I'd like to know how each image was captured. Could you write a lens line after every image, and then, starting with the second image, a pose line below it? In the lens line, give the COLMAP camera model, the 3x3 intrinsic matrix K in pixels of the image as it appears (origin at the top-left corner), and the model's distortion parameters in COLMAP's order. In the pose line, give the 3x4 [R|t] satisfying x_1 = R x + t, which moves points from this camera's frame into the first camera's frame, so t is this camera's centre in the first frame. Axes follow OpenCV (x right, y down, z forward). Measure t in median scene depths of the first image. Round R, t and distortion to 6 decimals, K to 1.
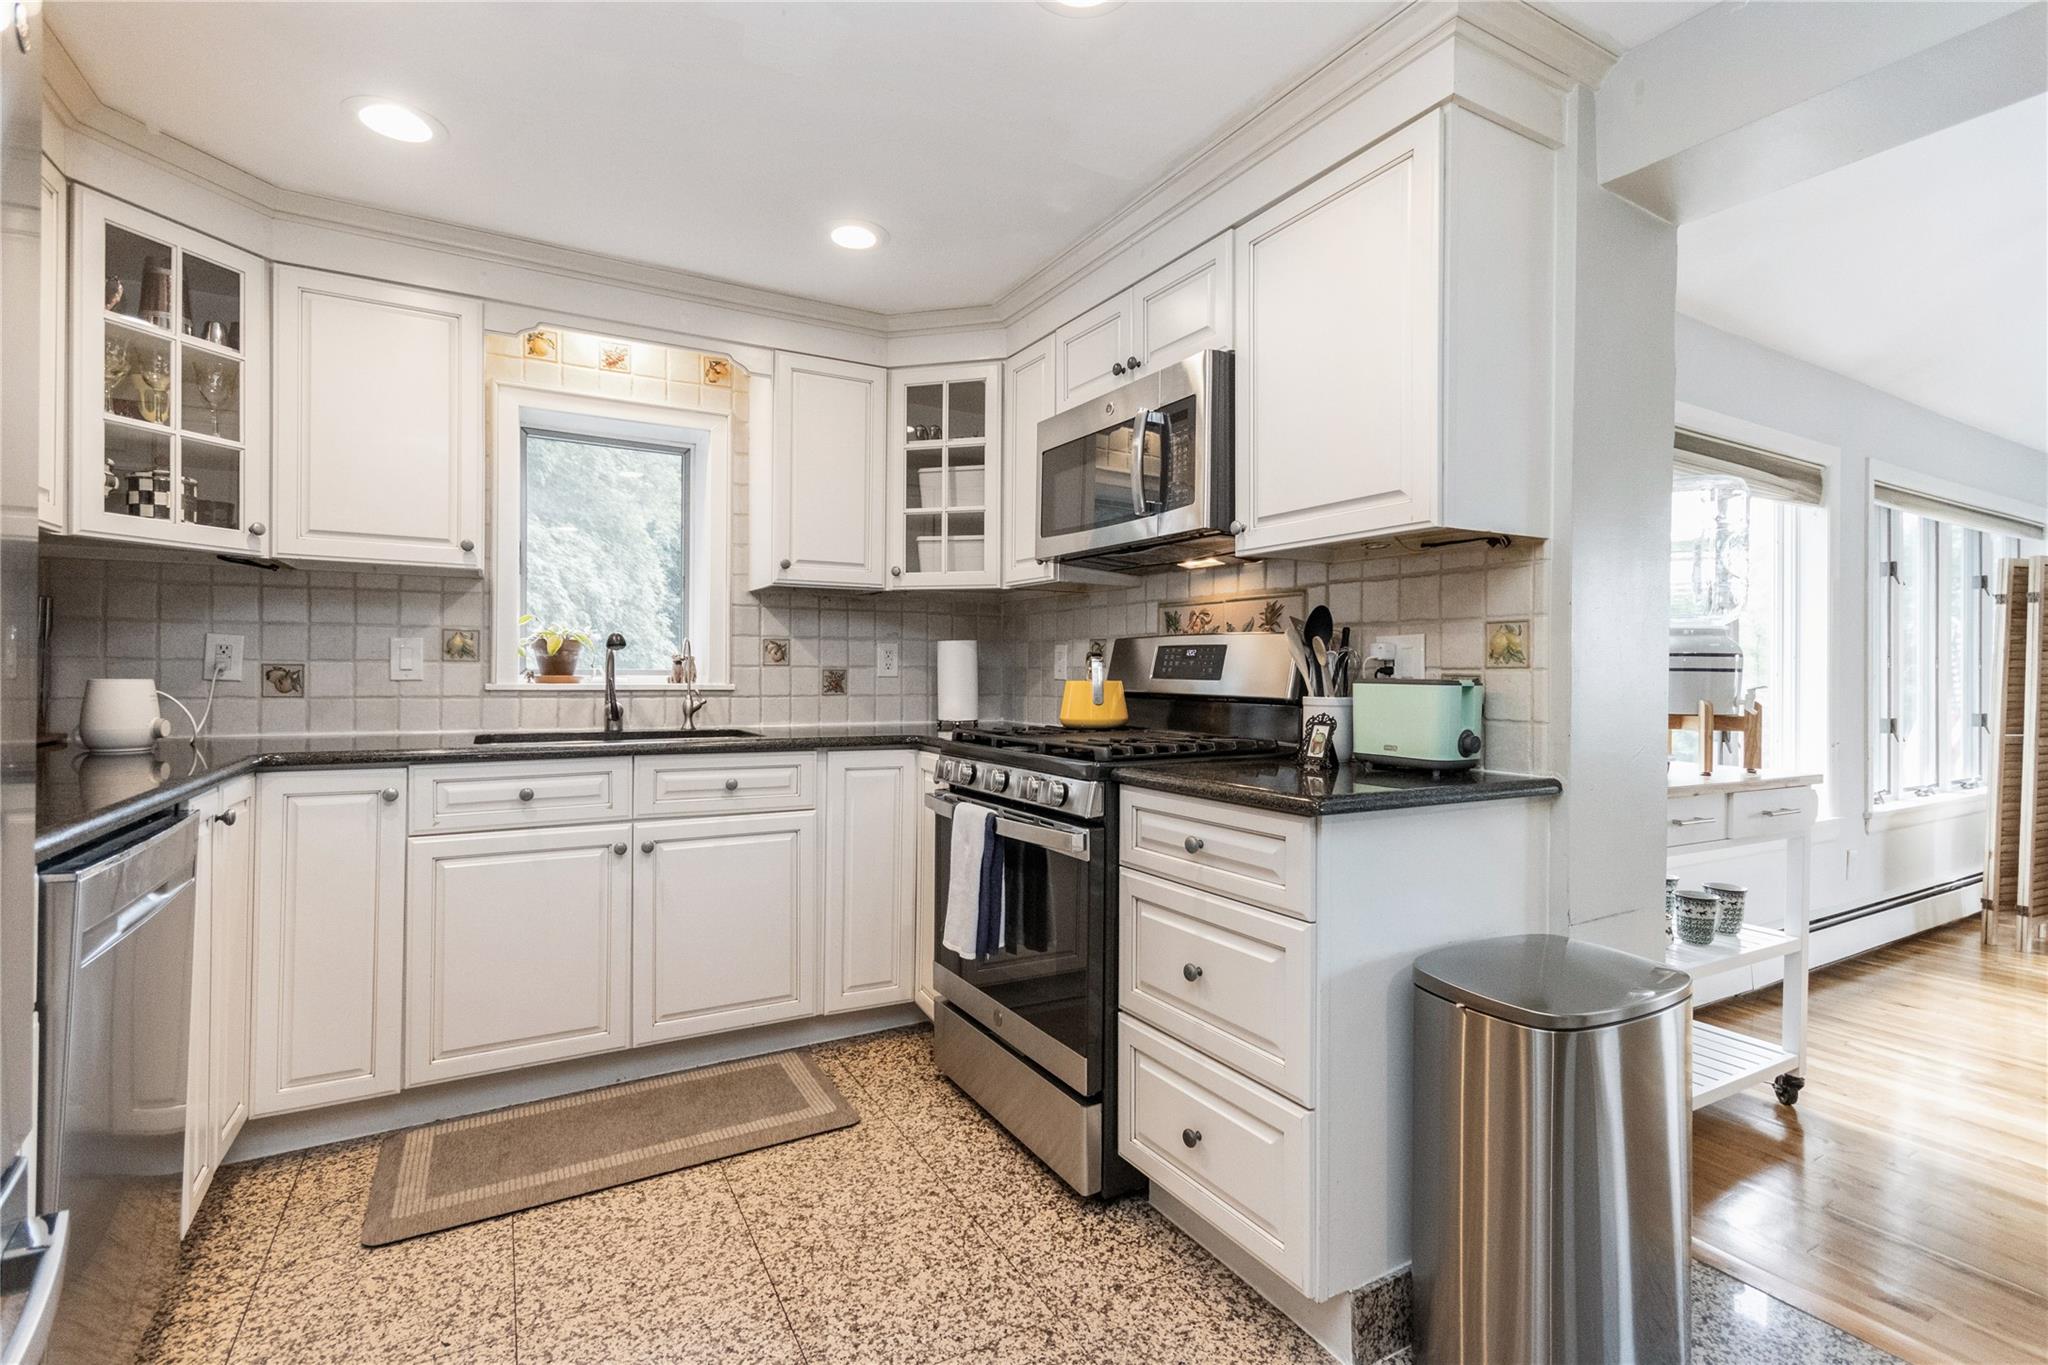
lens RADIAL K [[947.5, 0, 1031.7], [0, 947.5, 672.2], [0, 0, 1]] dist [0.006339, -0.000975]
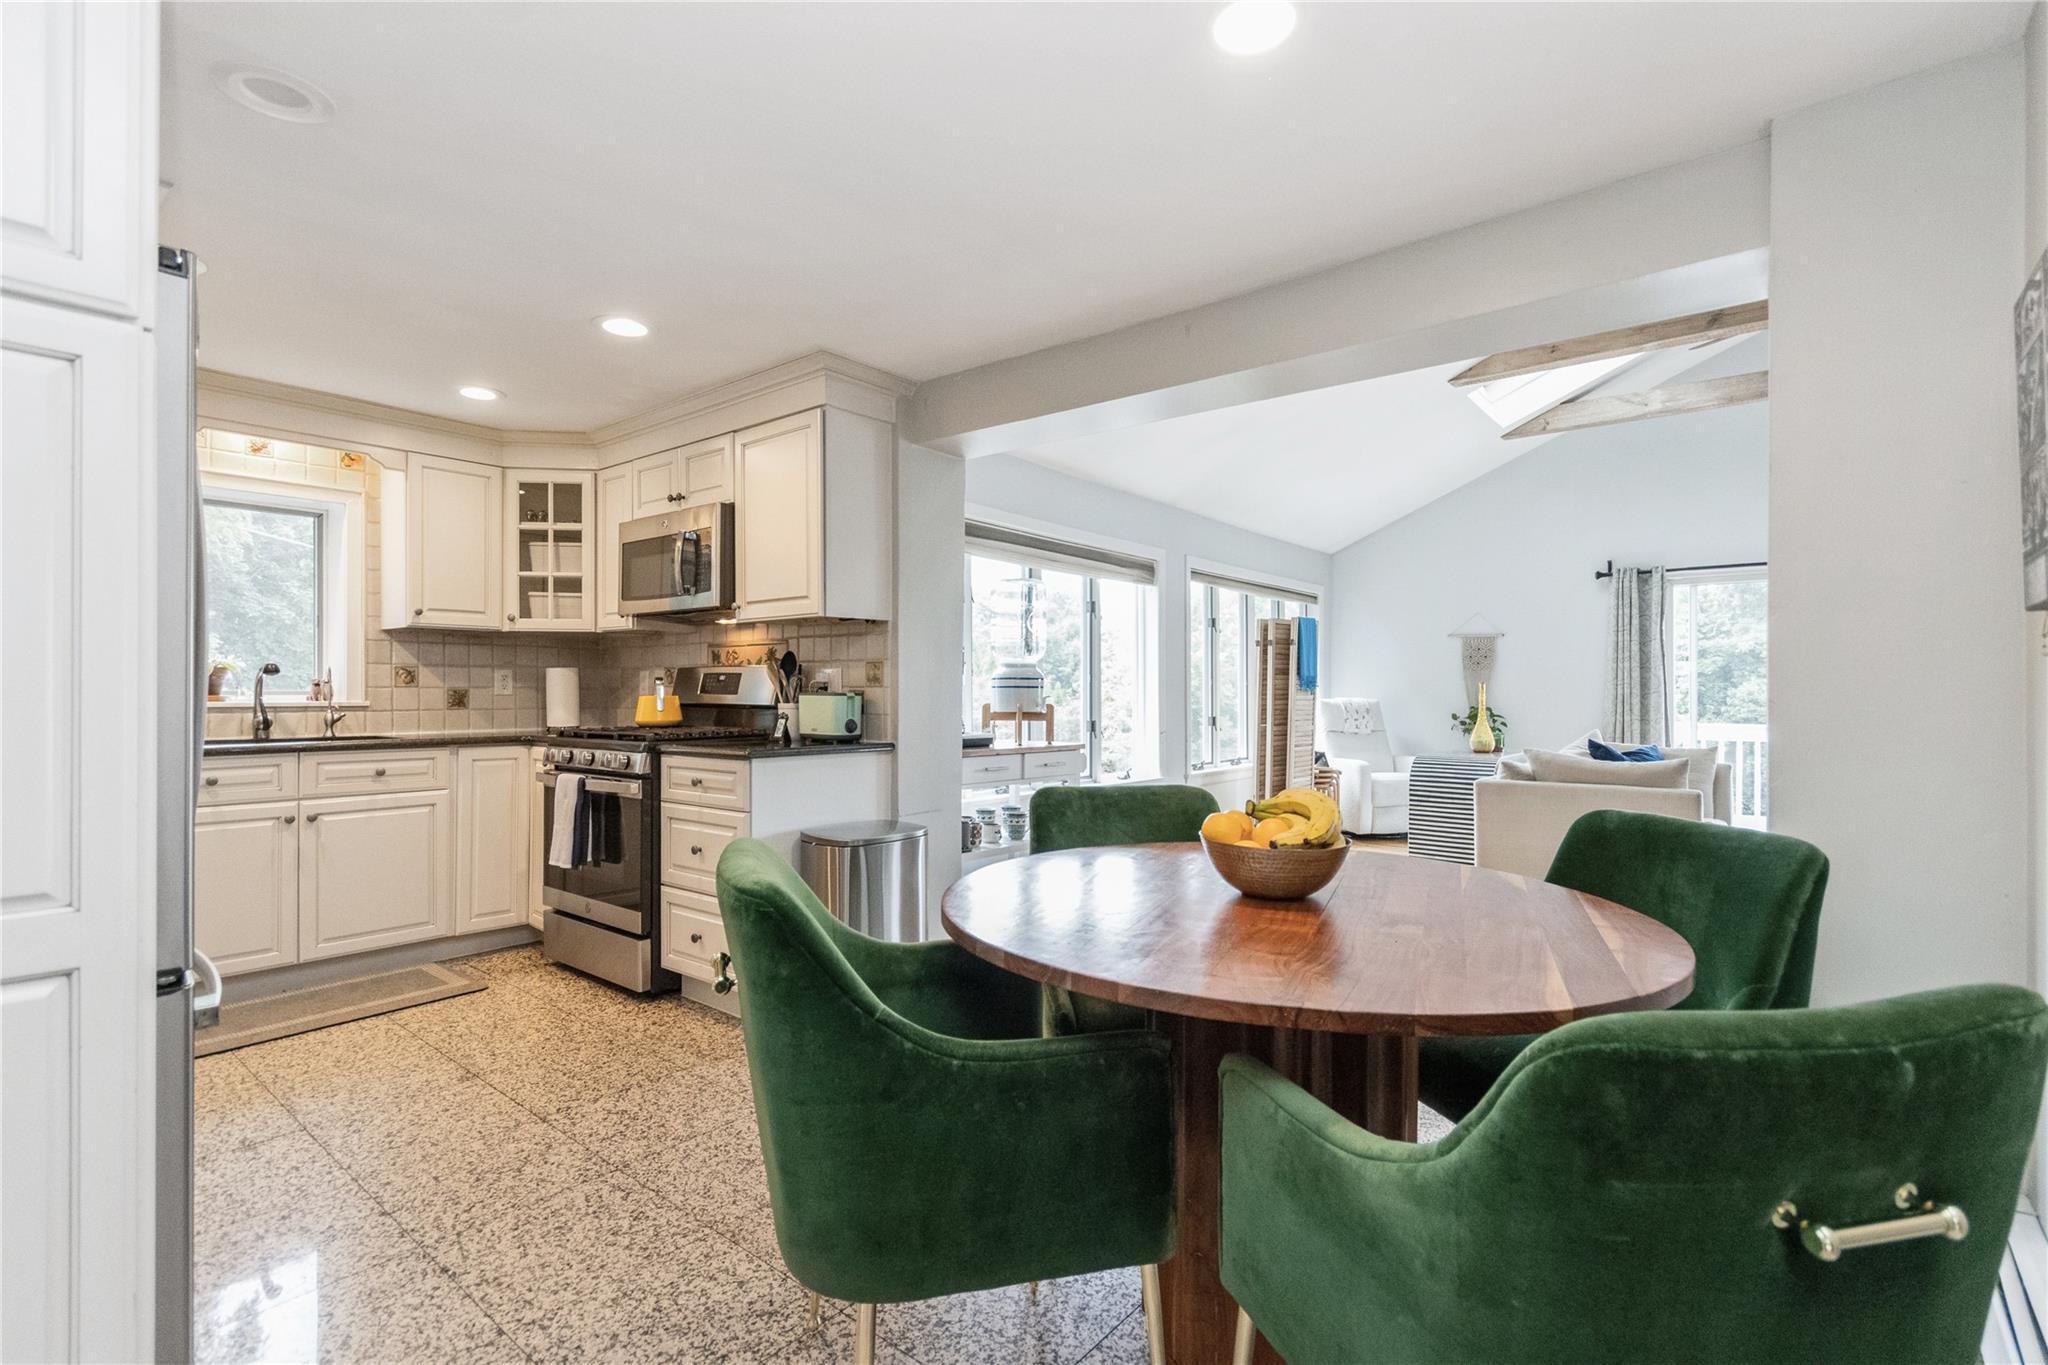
lens RADIAL K [[947.5, 0, 1031.7], [0, 947.5, 690.1], [0, 0, 1]] dist [0.006339, -0.000975]
pose [[0.933350, -0.006374, 0.358912, 0.081293], [0.006561, 0.999978, 0.000698, 0.002762], [-0.358909, 0.001704, 0.933371, -0.679730]]
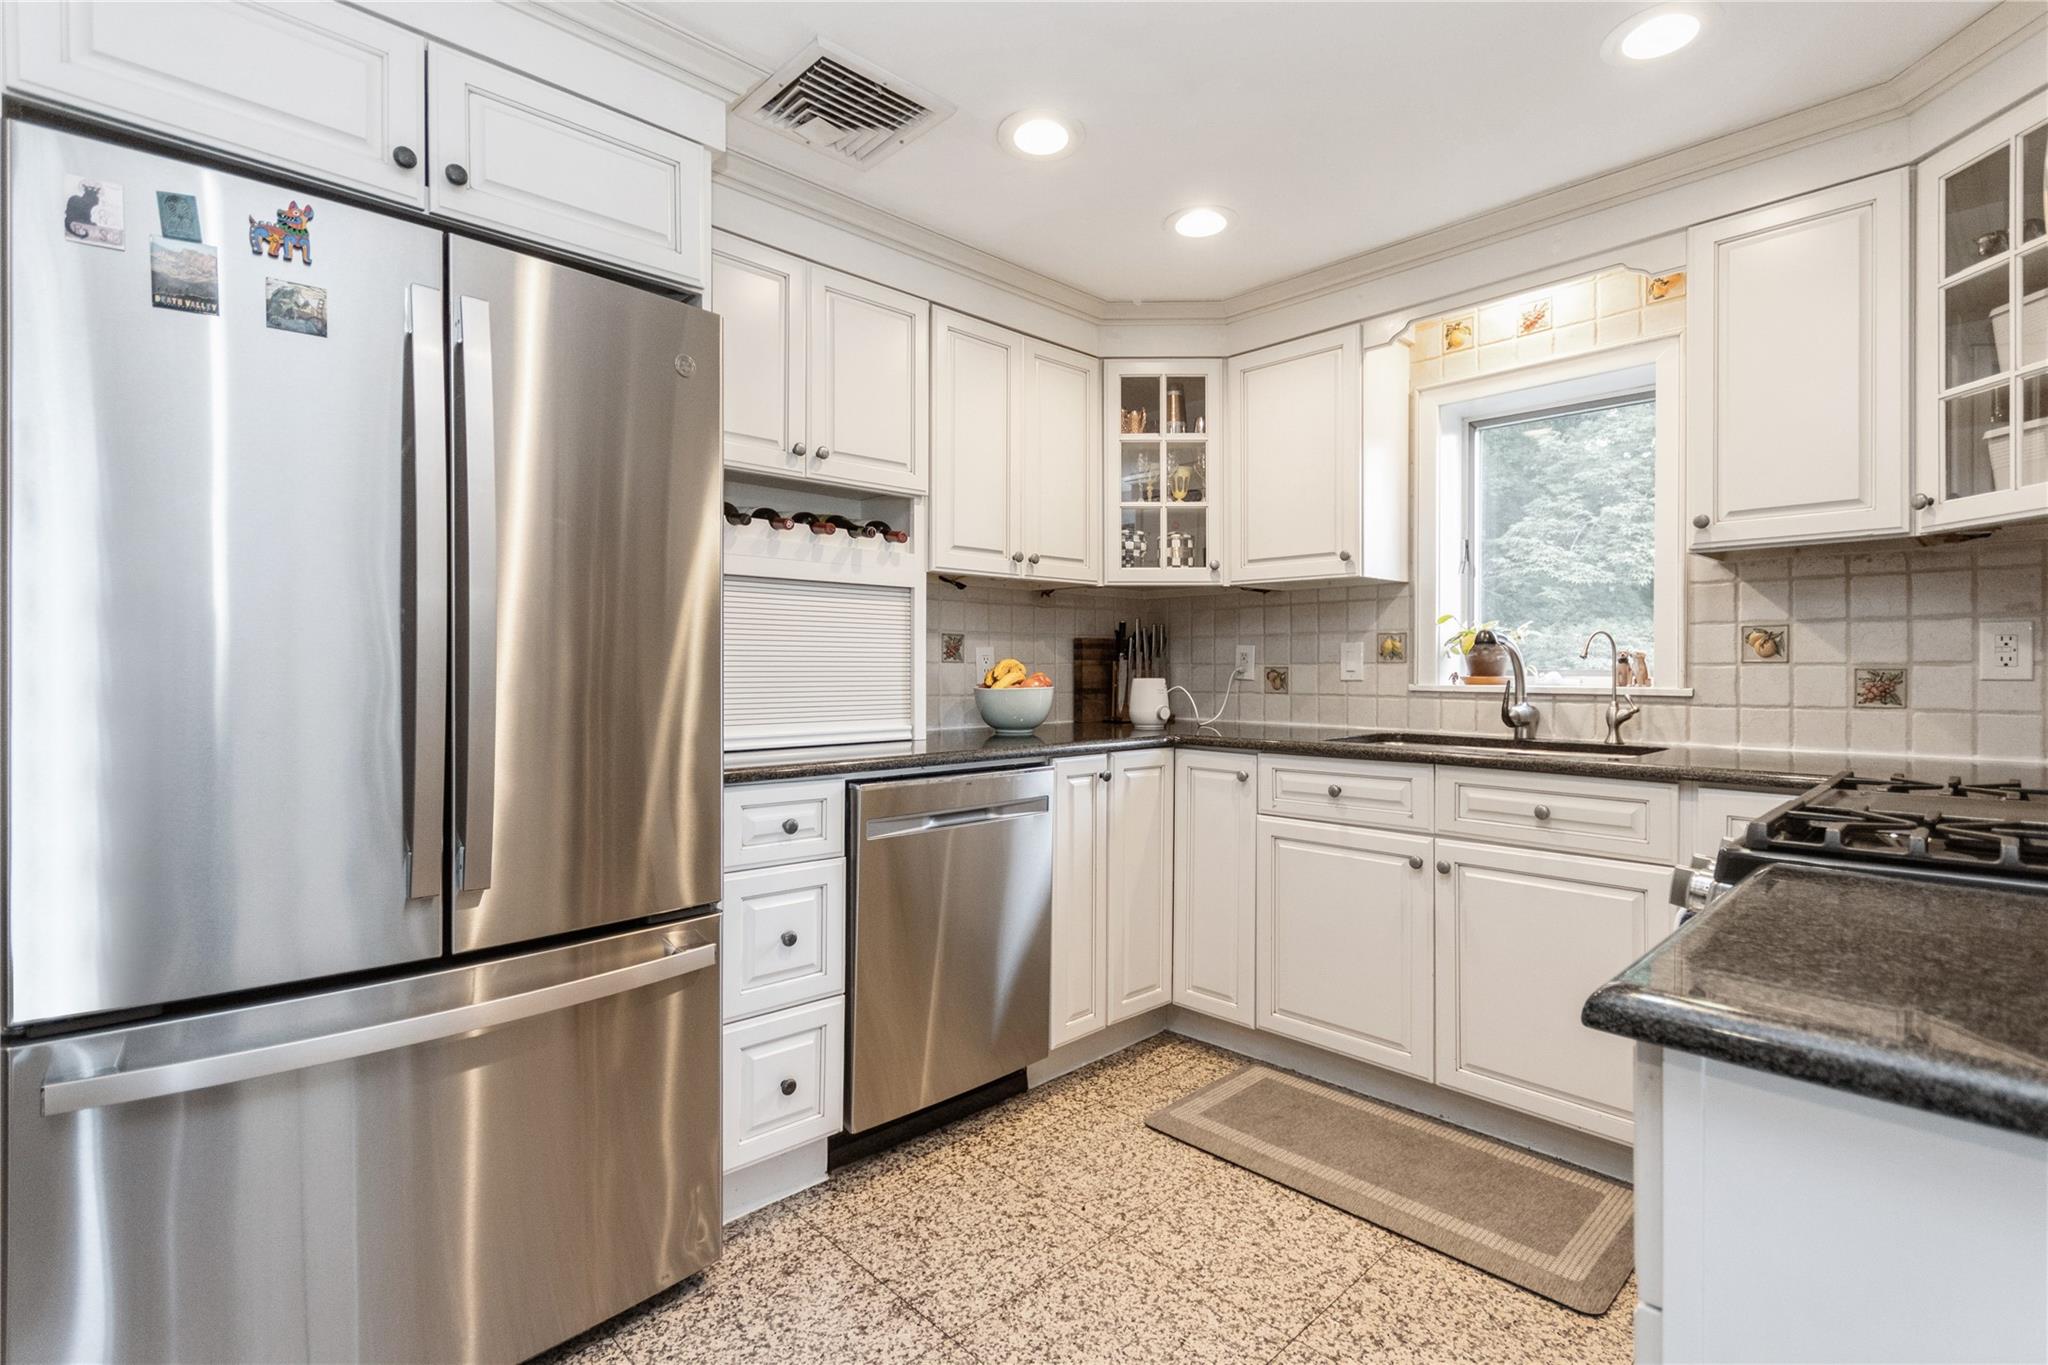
lens RADIAL K [[947.5, 0, 1022.7], [0, 947.5, 673.4], [0, 0, 1]] dist [0.006339, -0.000975]
pose [[0.243130, -0.001514, -0.969992, 0.368142], [0.001035, 0.999999, -0.001301, 0.001200], [0.969993, -0.000688, 0.243132, 0.391865]]
